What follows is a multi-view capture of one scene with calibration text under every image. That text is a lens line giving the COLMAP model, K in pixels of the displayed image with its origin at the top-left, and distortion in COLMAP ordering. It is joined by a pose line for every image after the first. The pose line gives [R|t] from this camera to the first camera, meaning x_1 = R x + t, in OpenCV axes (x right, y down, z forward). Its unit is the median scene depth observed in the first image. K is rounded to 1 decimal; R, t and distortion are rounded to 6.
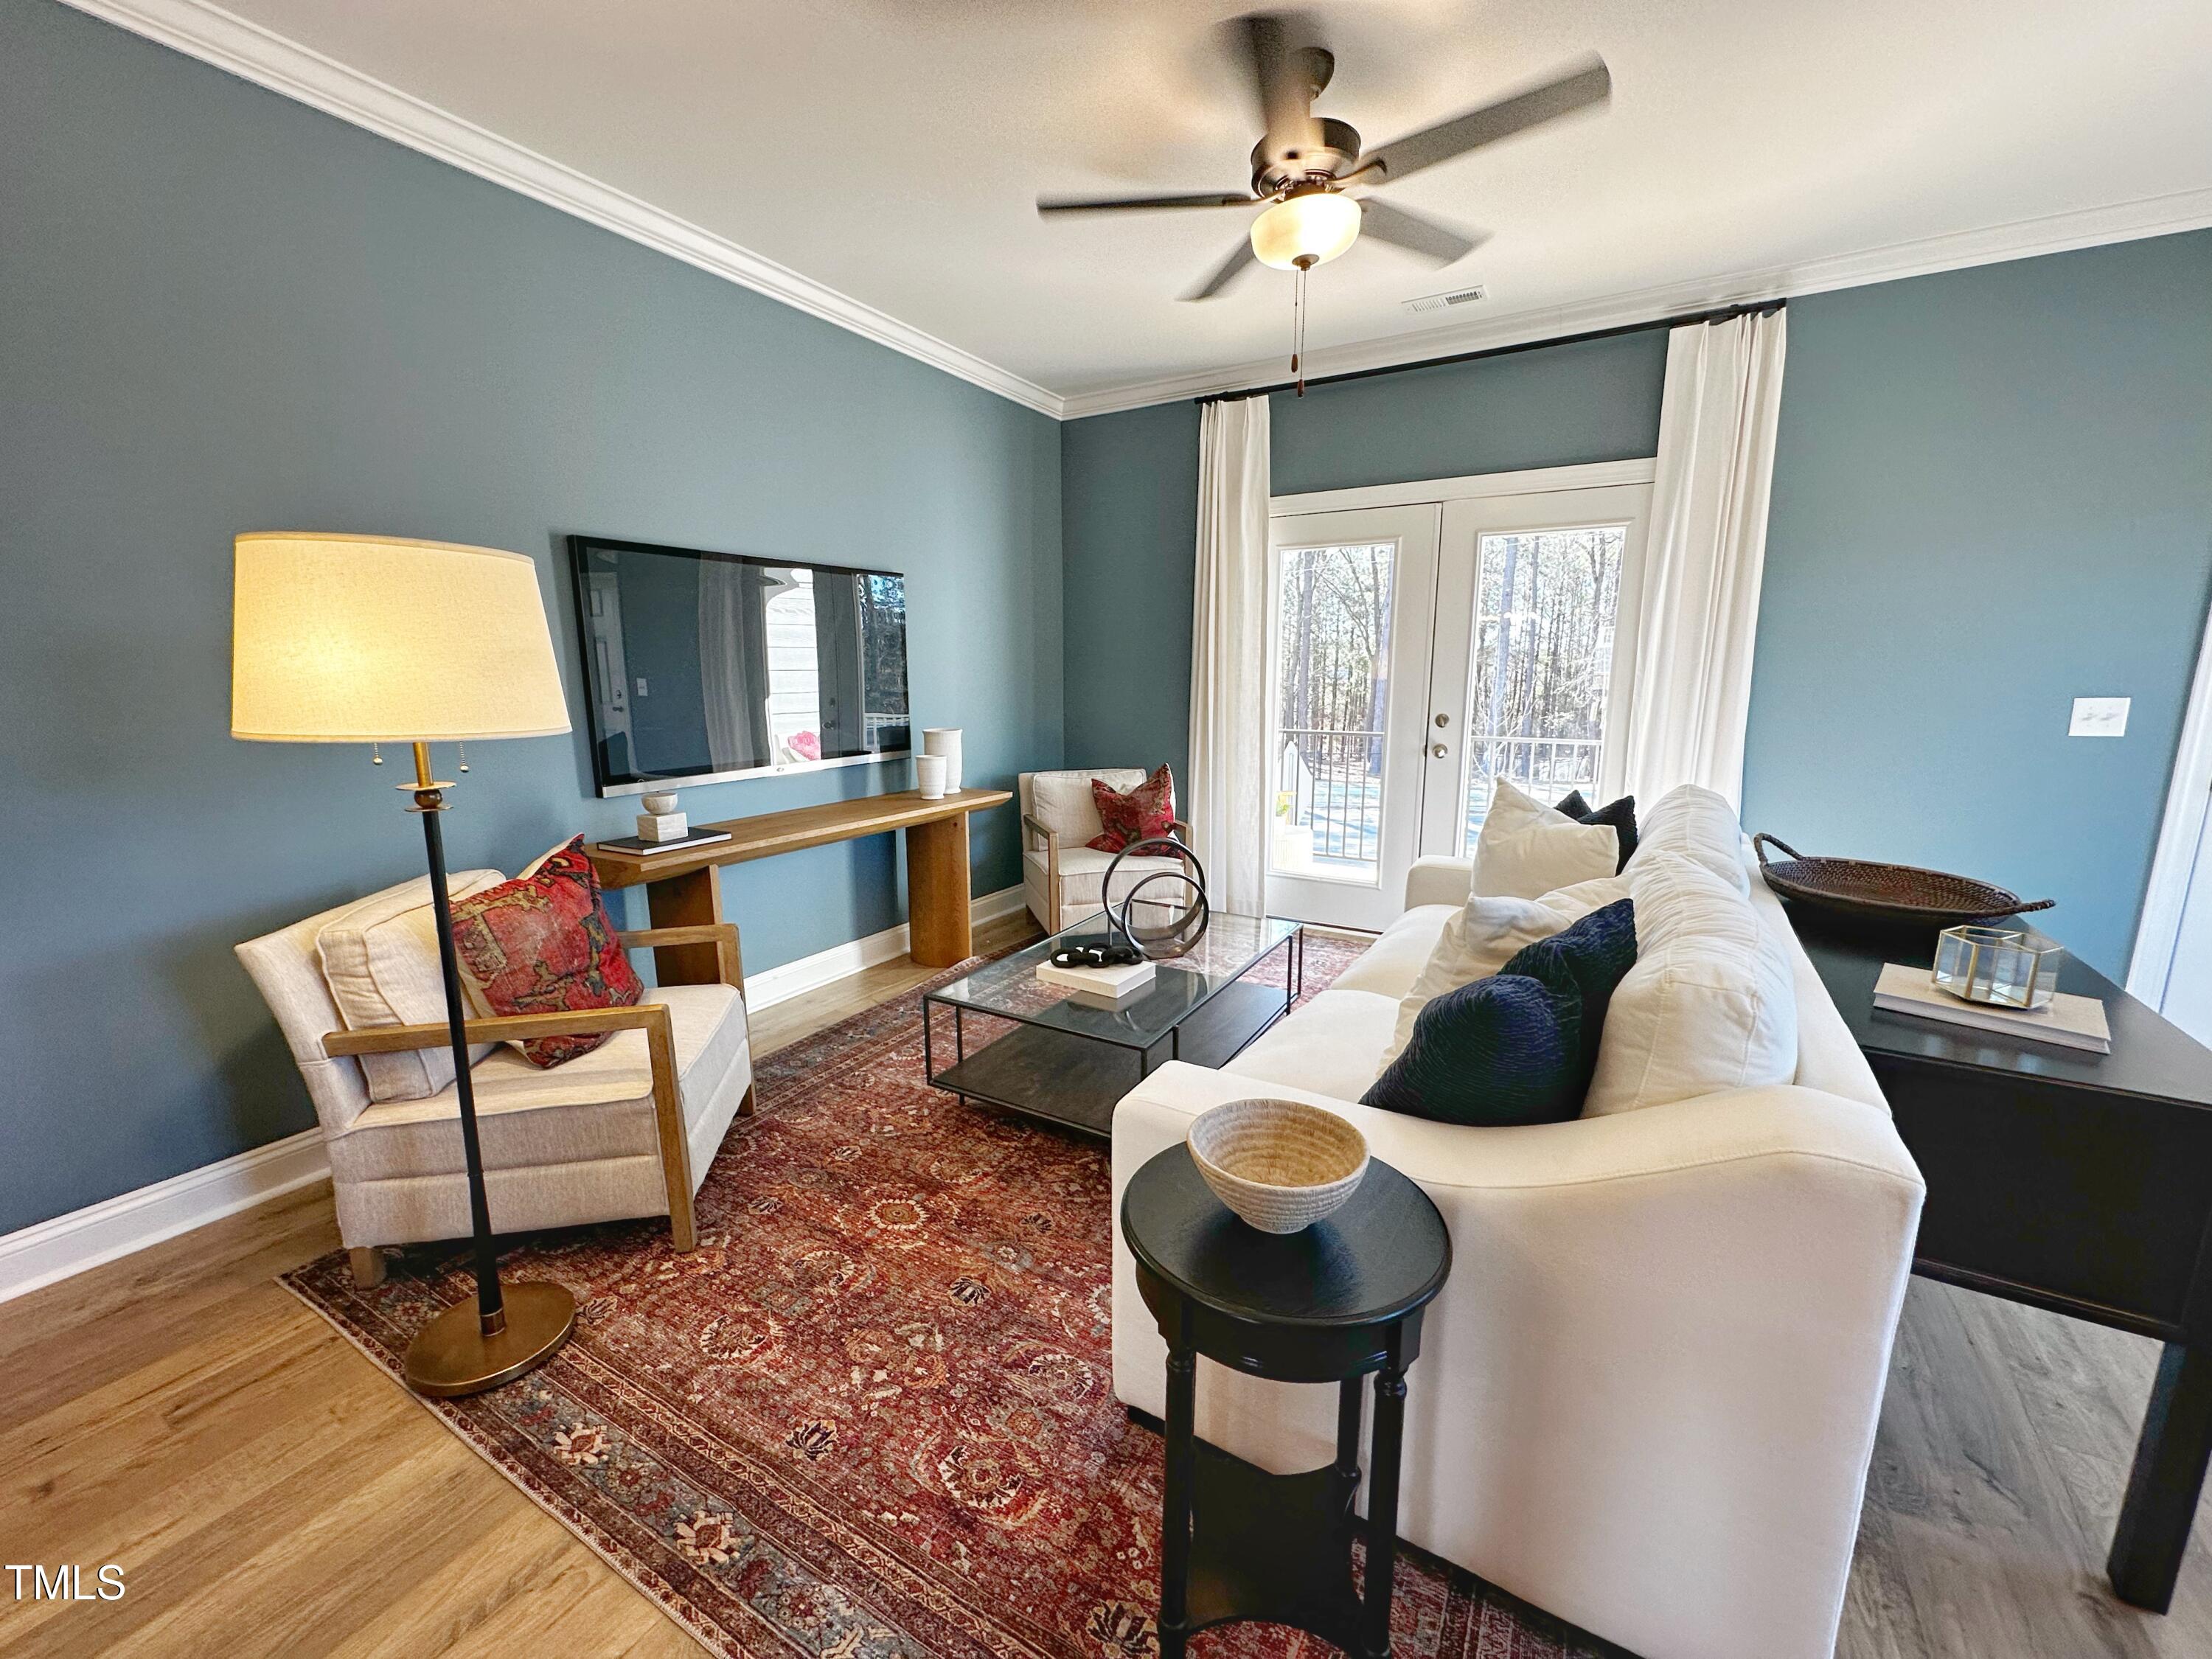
lens RADIAL K [[880.1, 0, 1106.0], [0, 880.1, 829.5], [0, 0, 1]] dist [-0.000744, -0.000234]
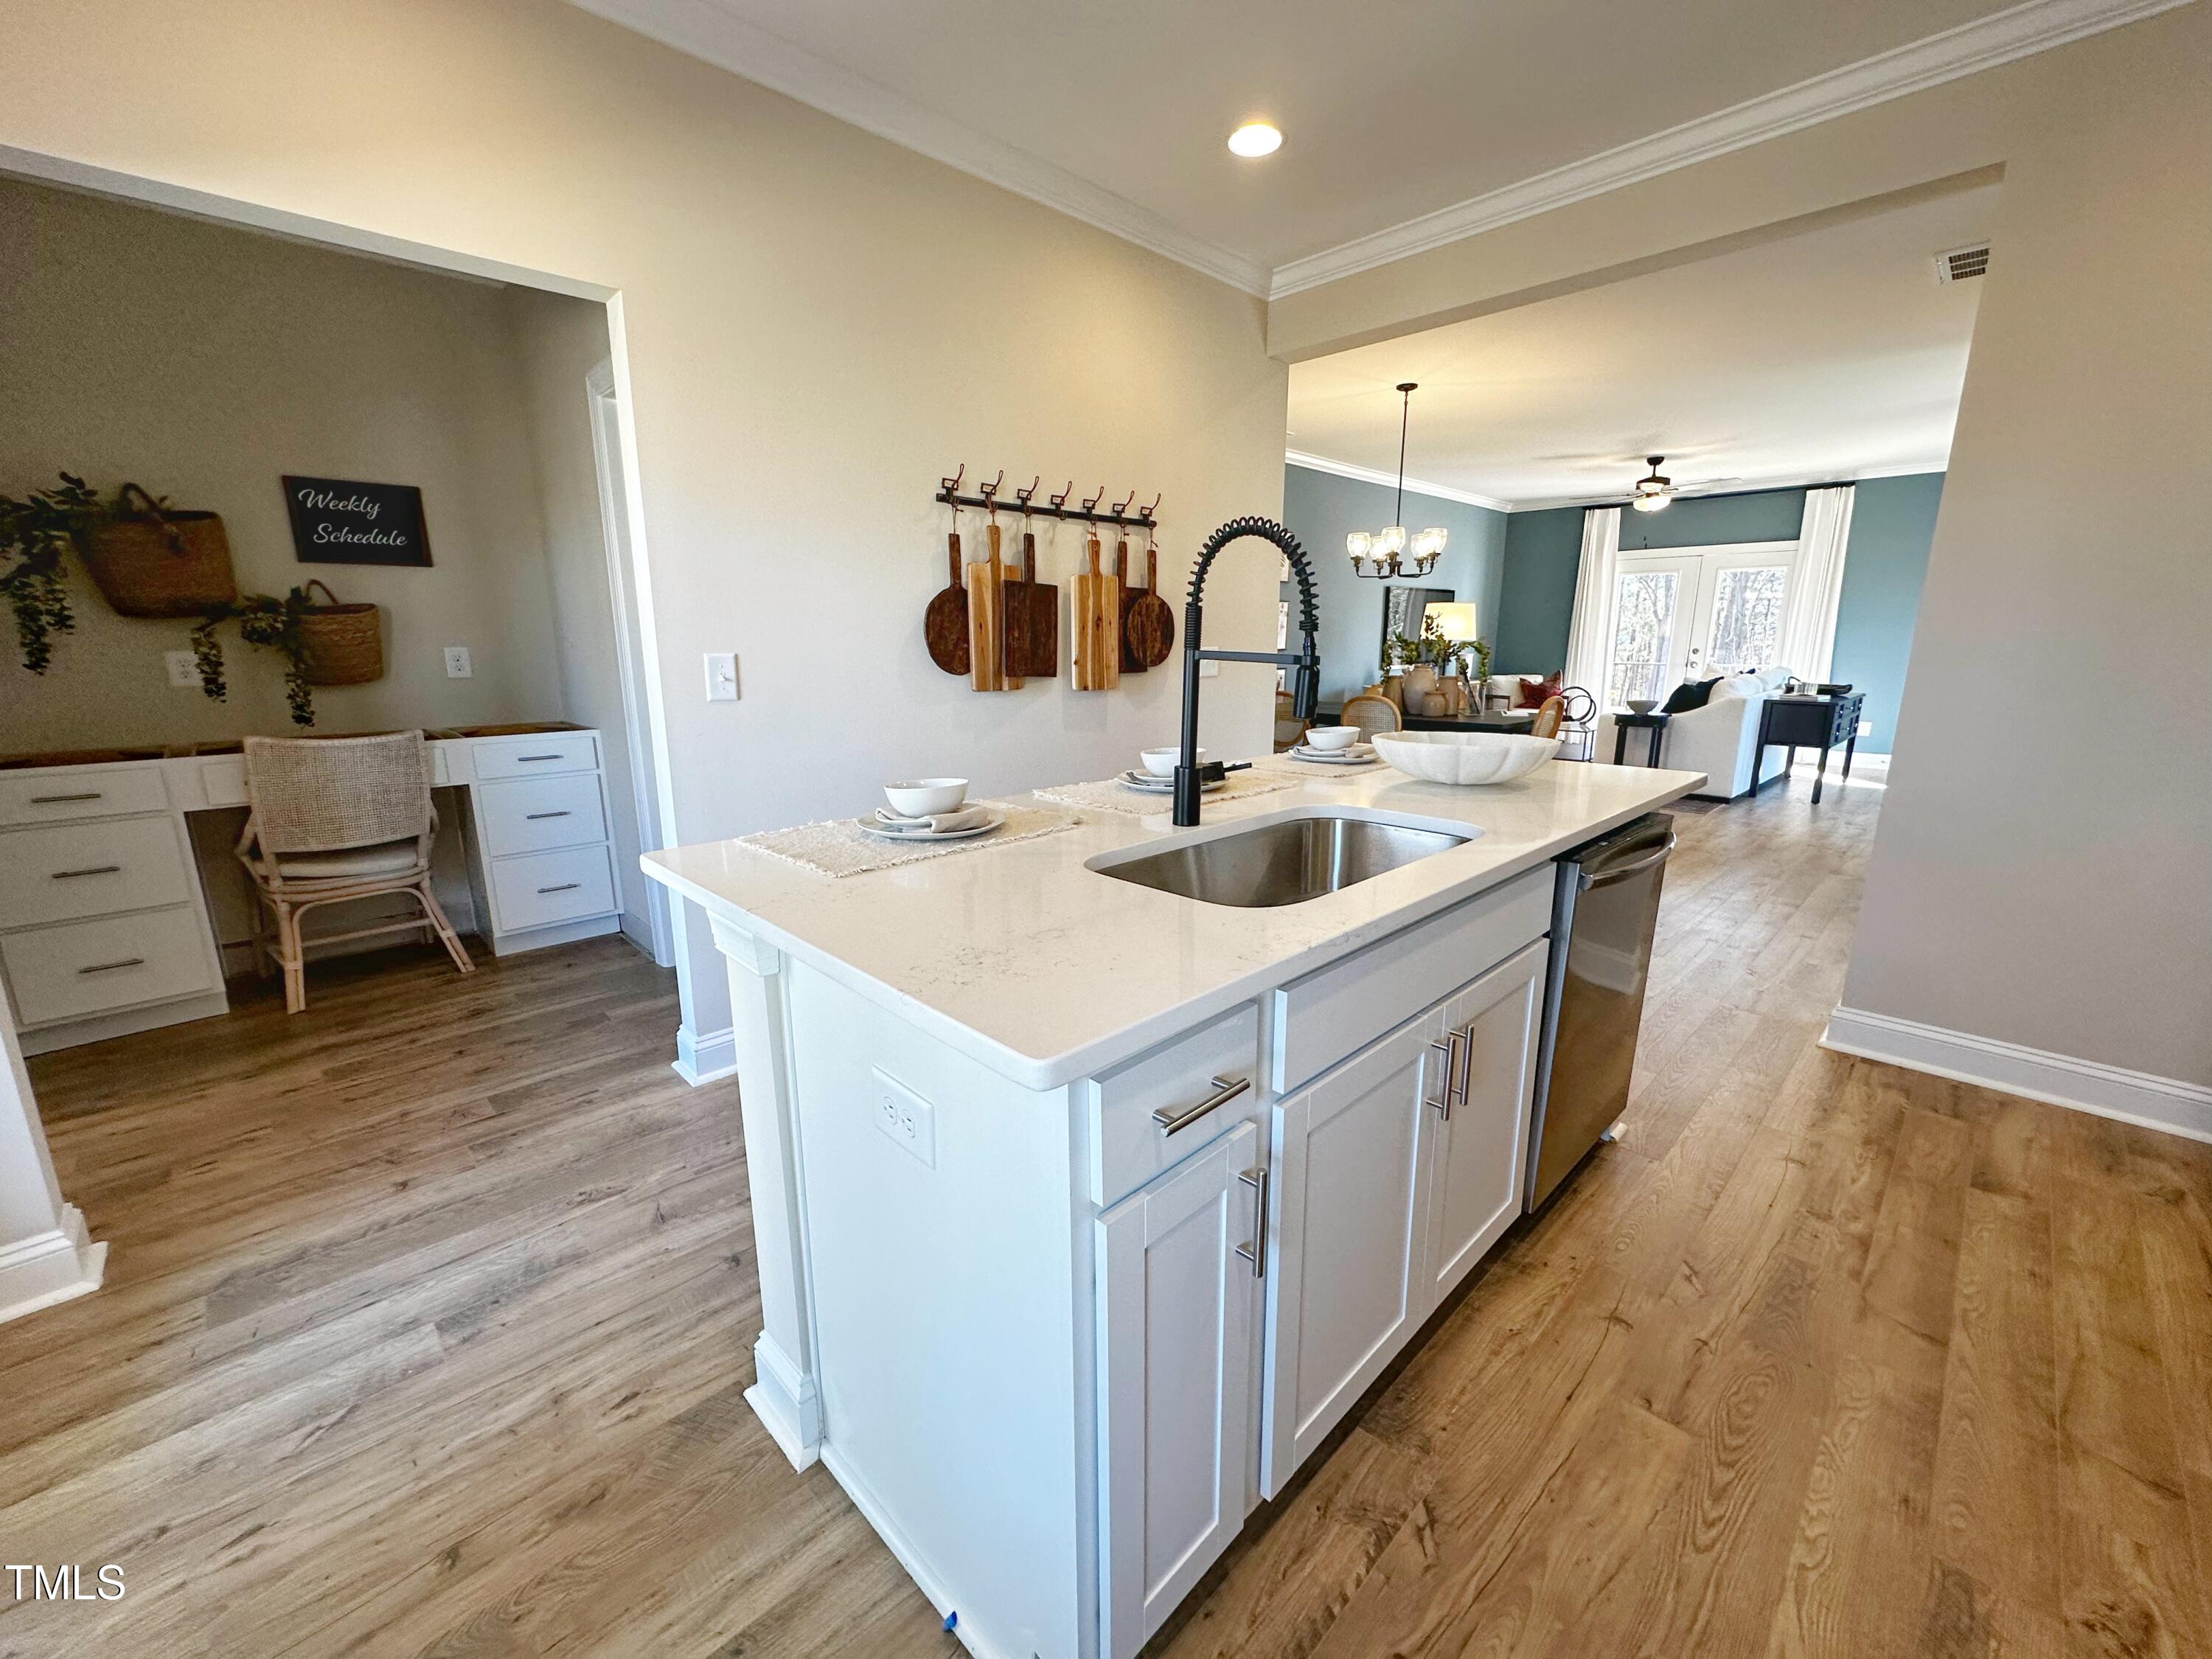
lens RADIAL K [[880.1, 0, 1106.0], [0, 880.1, 829.5], [0, 0, 1]] dist [-0.000744, -0.000234]
pose [[0.966301, 0.053961, -0.251696, -0.462029], [-0.044639, 0.998094, 0.042602, 0.288173], [0.253515, -0.029931, 0.966868, -1.495772]]
